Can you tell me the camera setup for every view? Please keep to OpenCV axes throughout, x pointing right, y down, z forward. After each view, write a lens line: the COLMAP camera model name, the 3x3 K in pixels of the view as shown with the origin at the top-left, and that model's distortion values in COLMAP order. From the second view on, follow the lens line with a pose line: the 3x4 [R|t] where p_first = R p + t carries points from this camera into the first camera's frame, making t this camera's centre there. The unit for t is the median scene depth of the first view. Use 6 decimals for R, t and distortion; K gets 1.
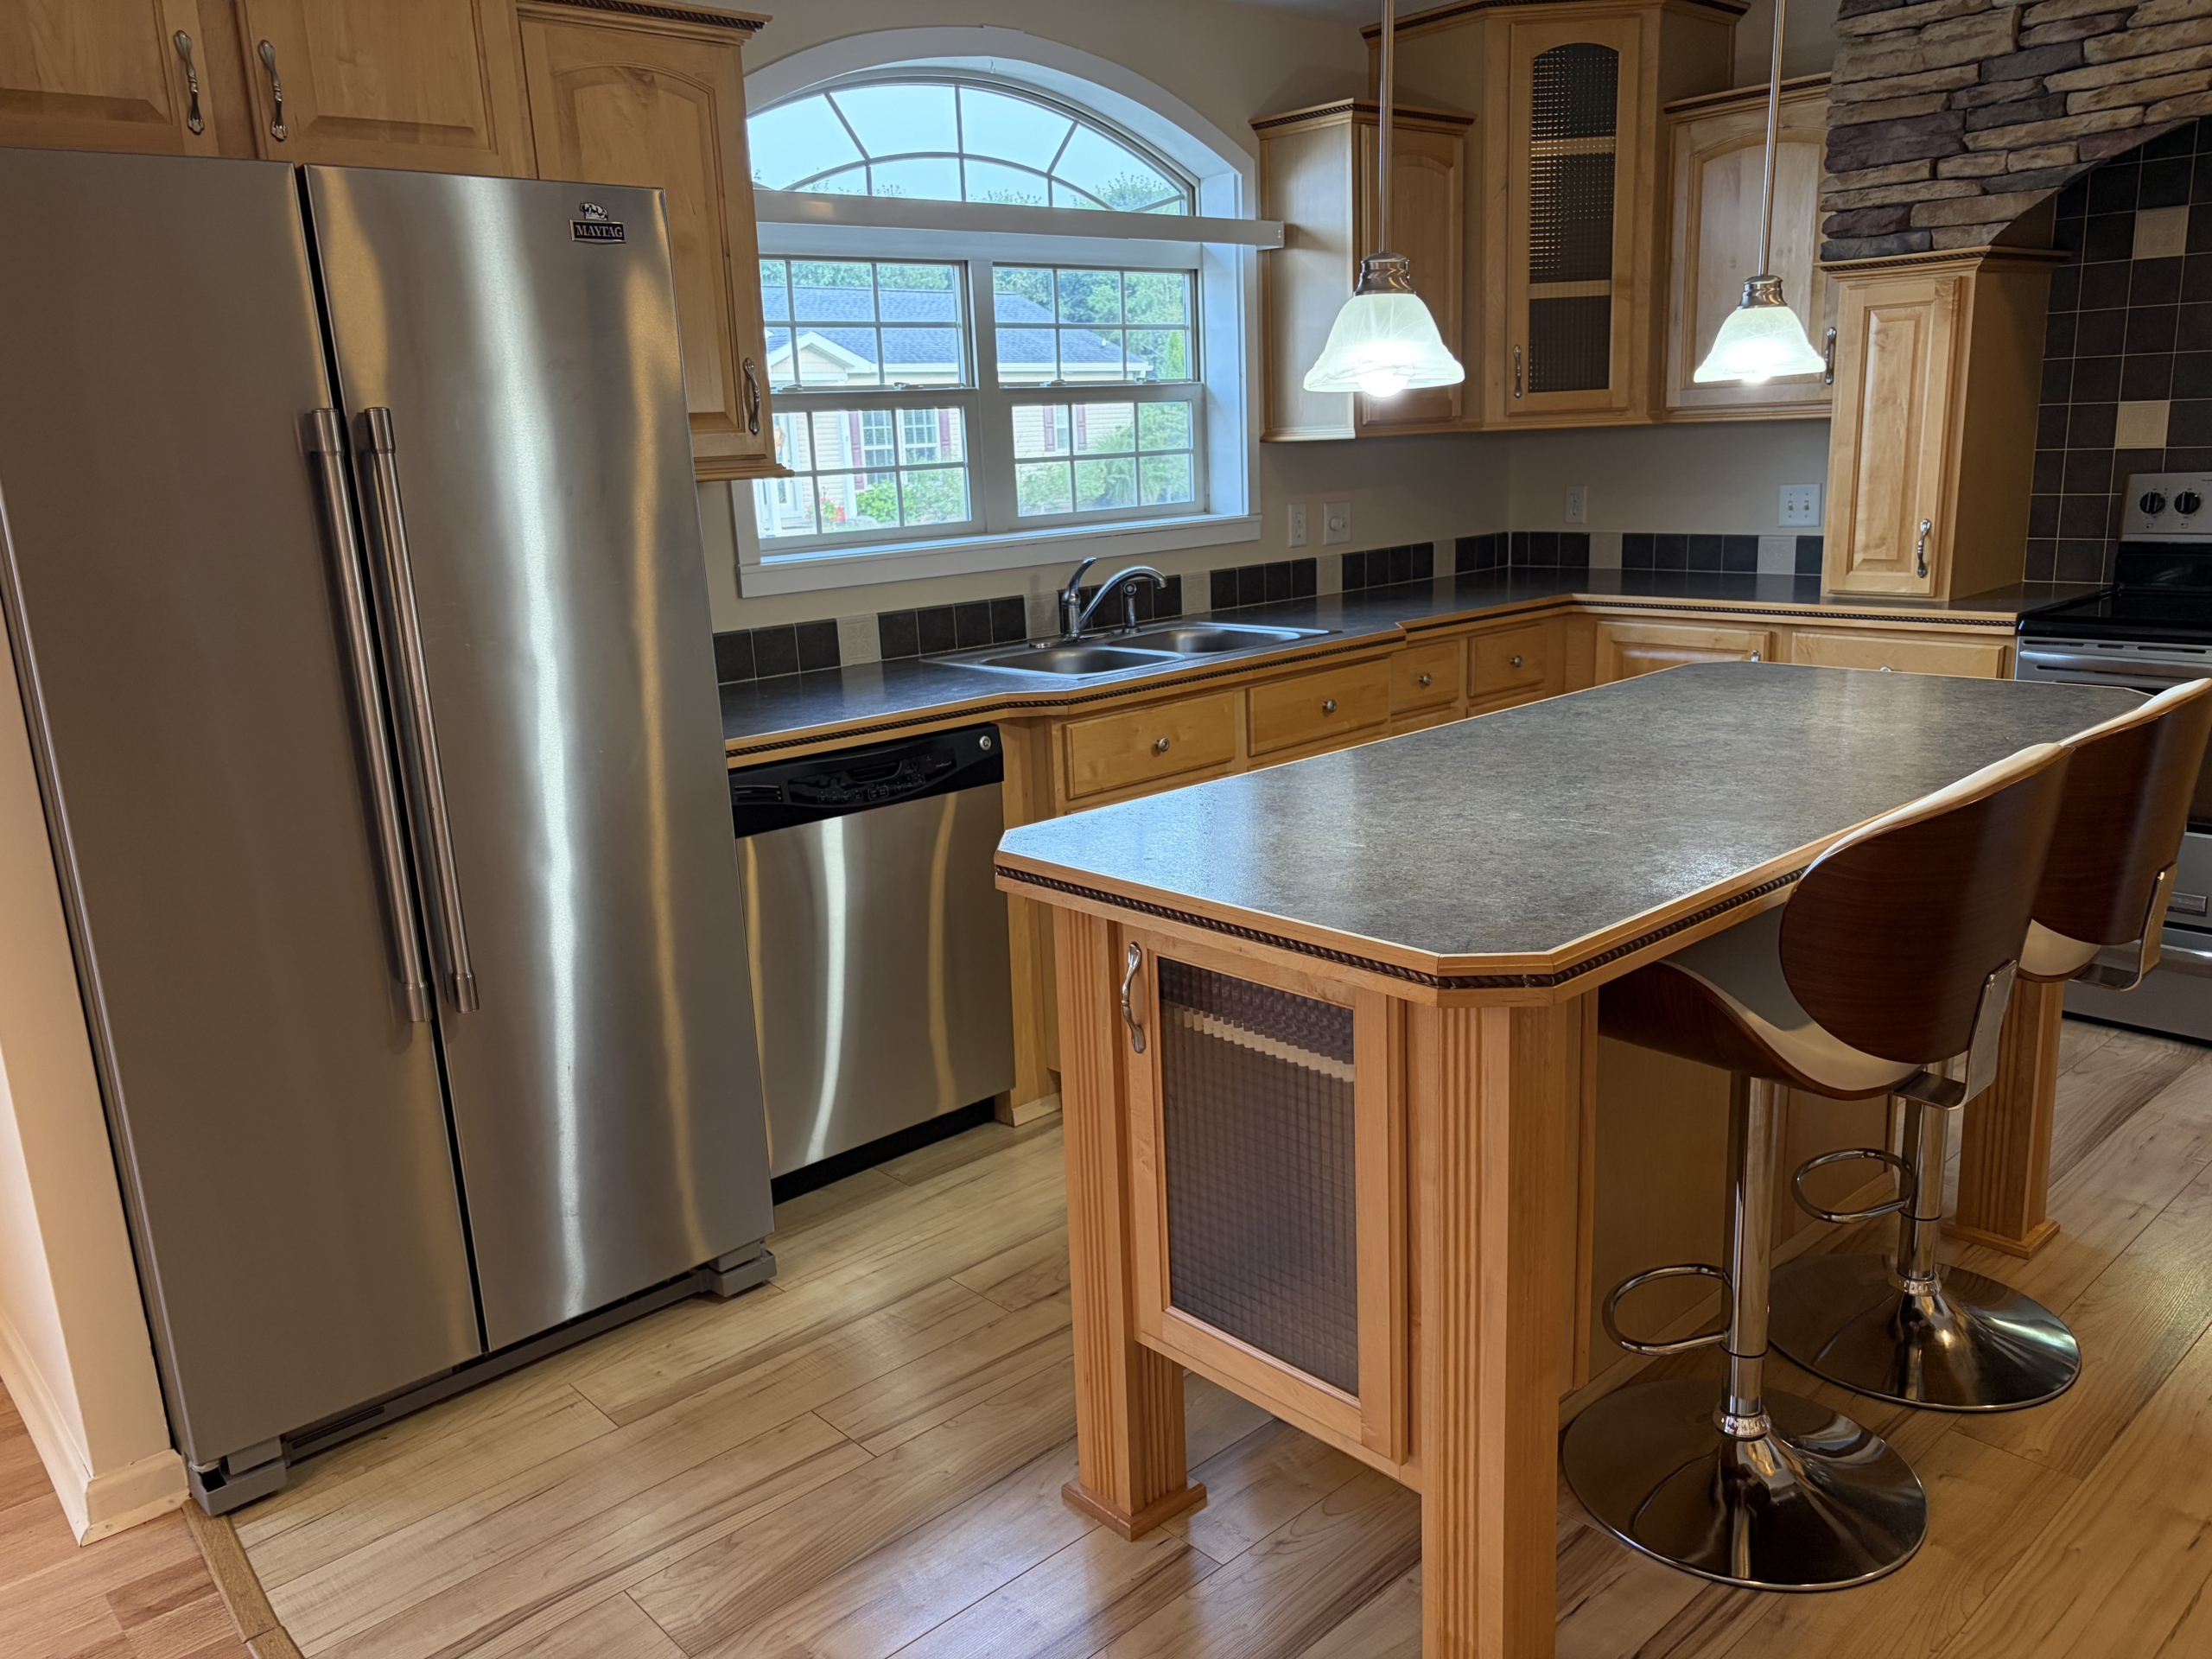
lens RADIAL K [[1679.9, 0, 1073.2], [0, 1679.9, 796.1], [0, 0, 1]] dist [0.092906, -0.085083]
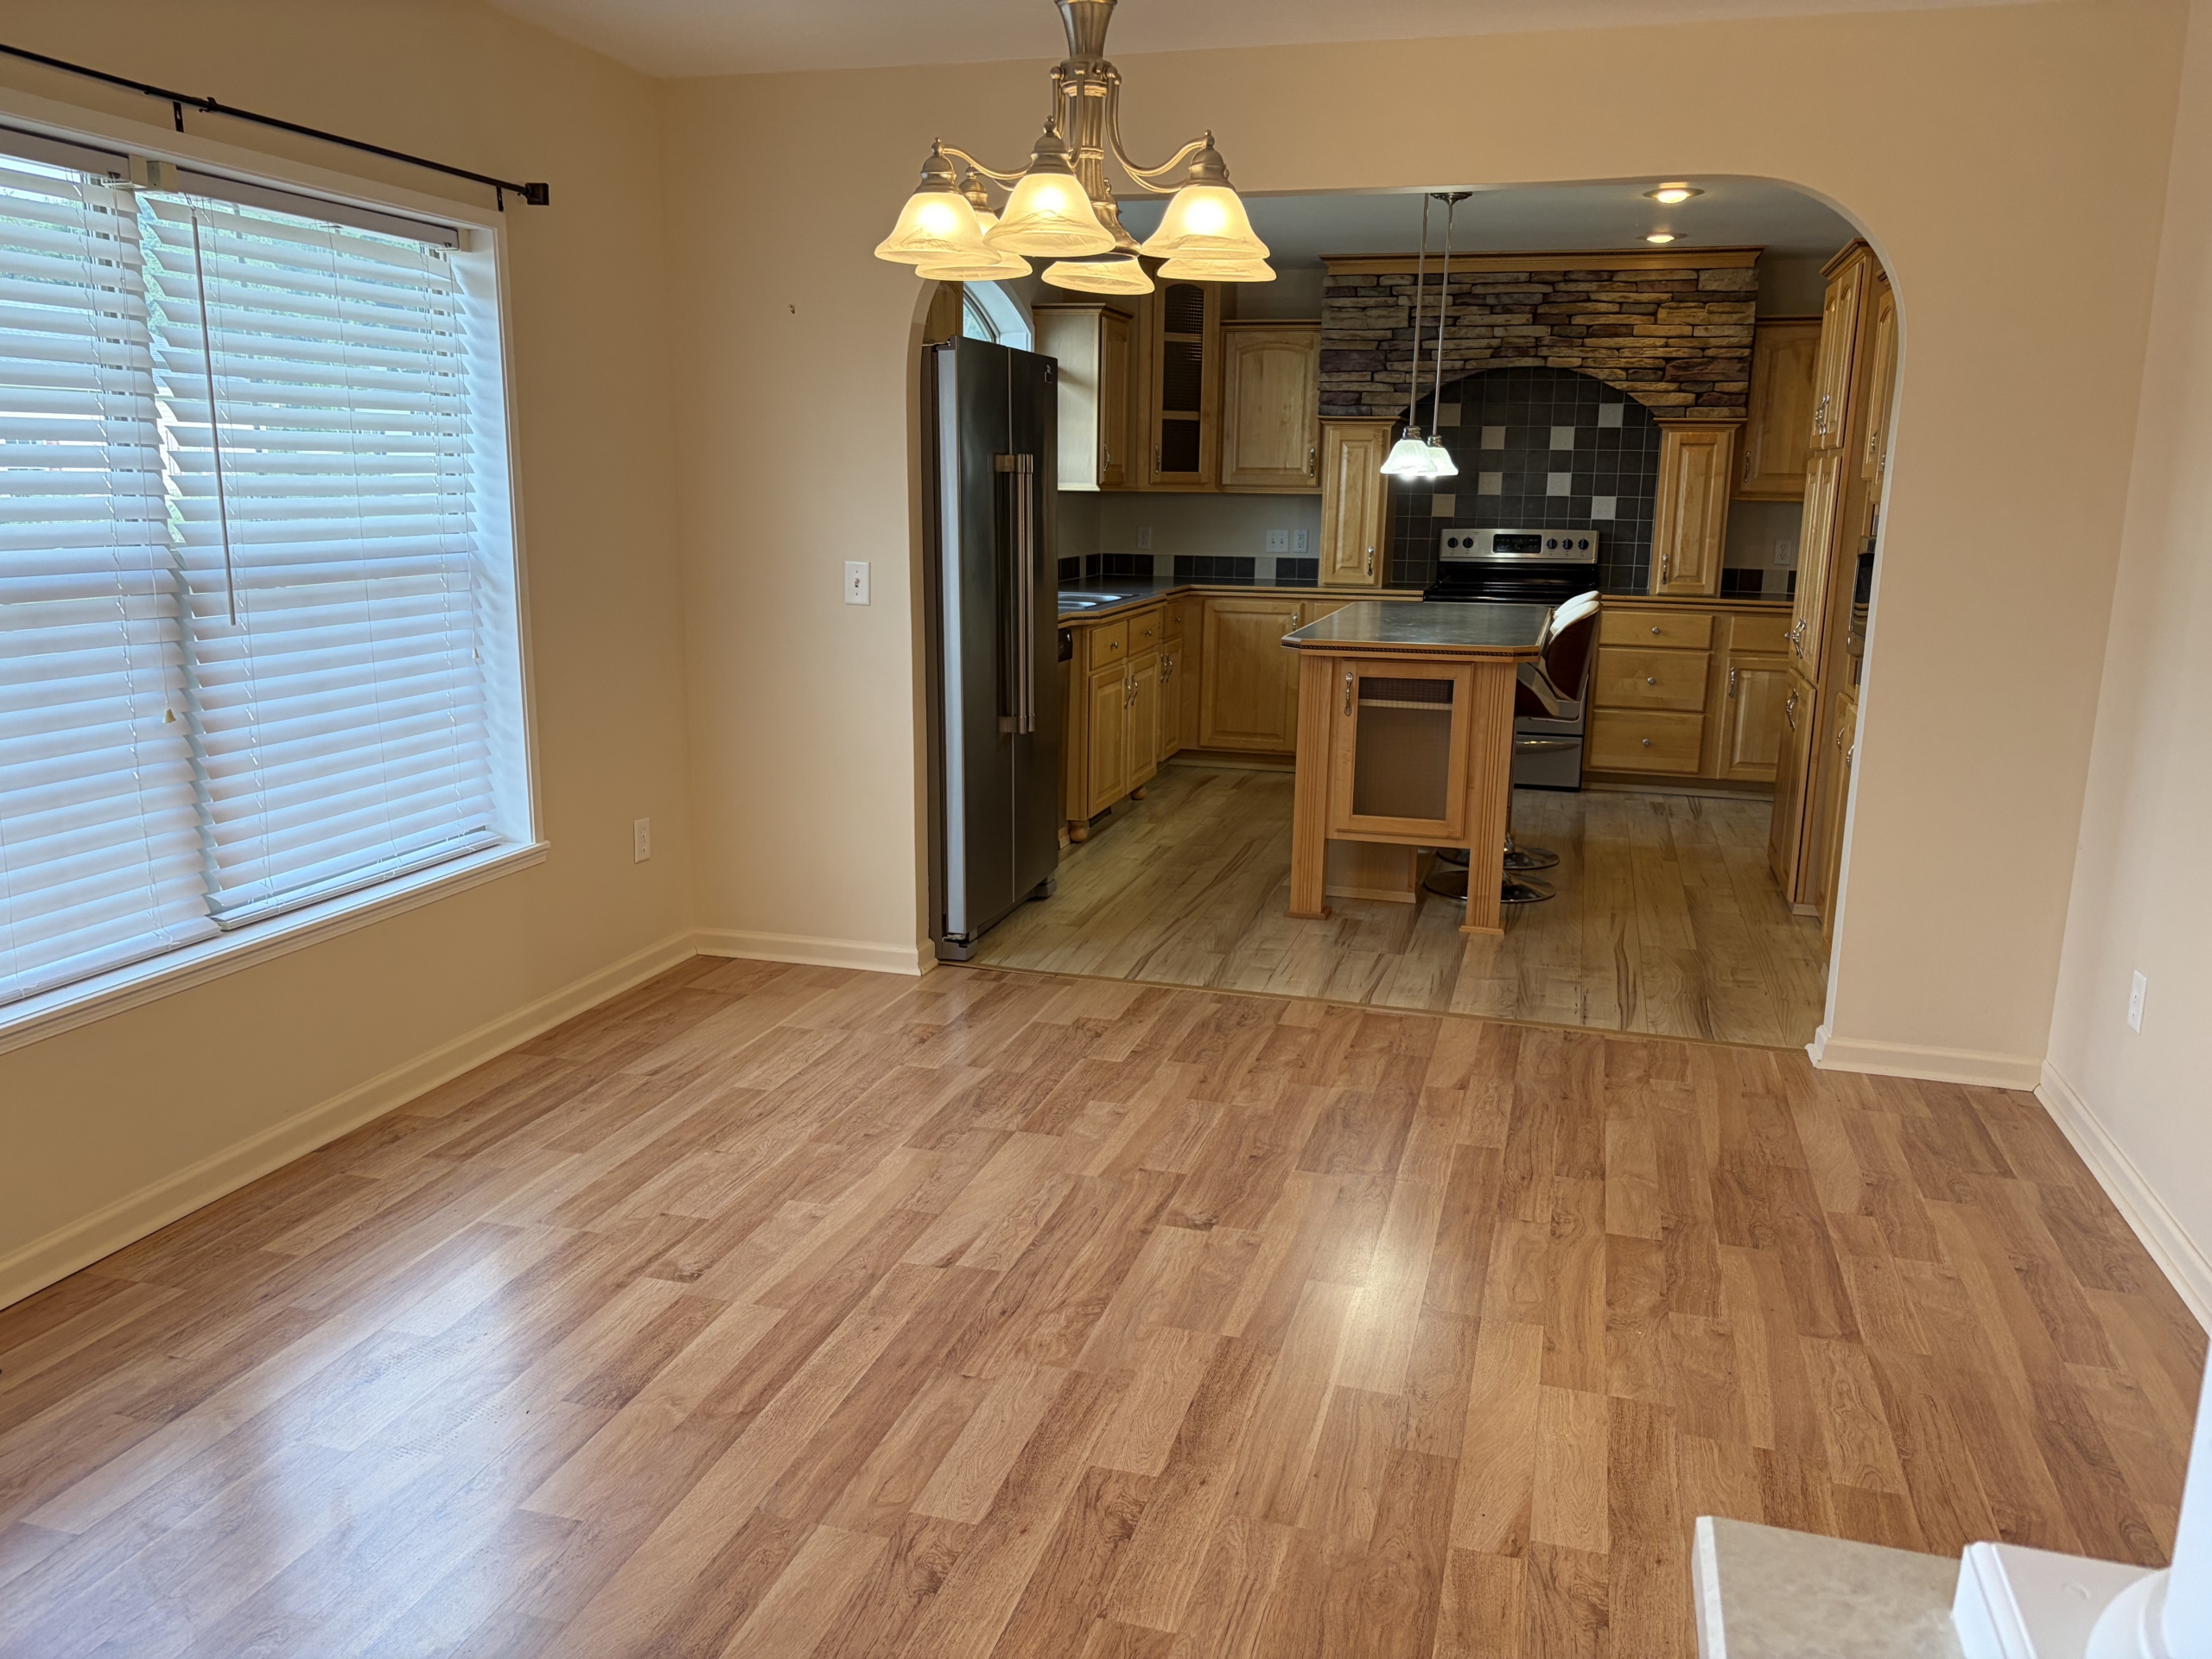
lens RADIAL K [[1765.7, 0, 1108.6], [0, 1765.7, 815.1], [0, 0, 1]] dist [0.090889, 0.006208]
pose [[0.842266, -0.049282, 0.536804, -0.913848], [0.066684, 0.997689, -0.013037, 0.163155], [-0.534921, 0.046777, 0.843606, -0.593316]]
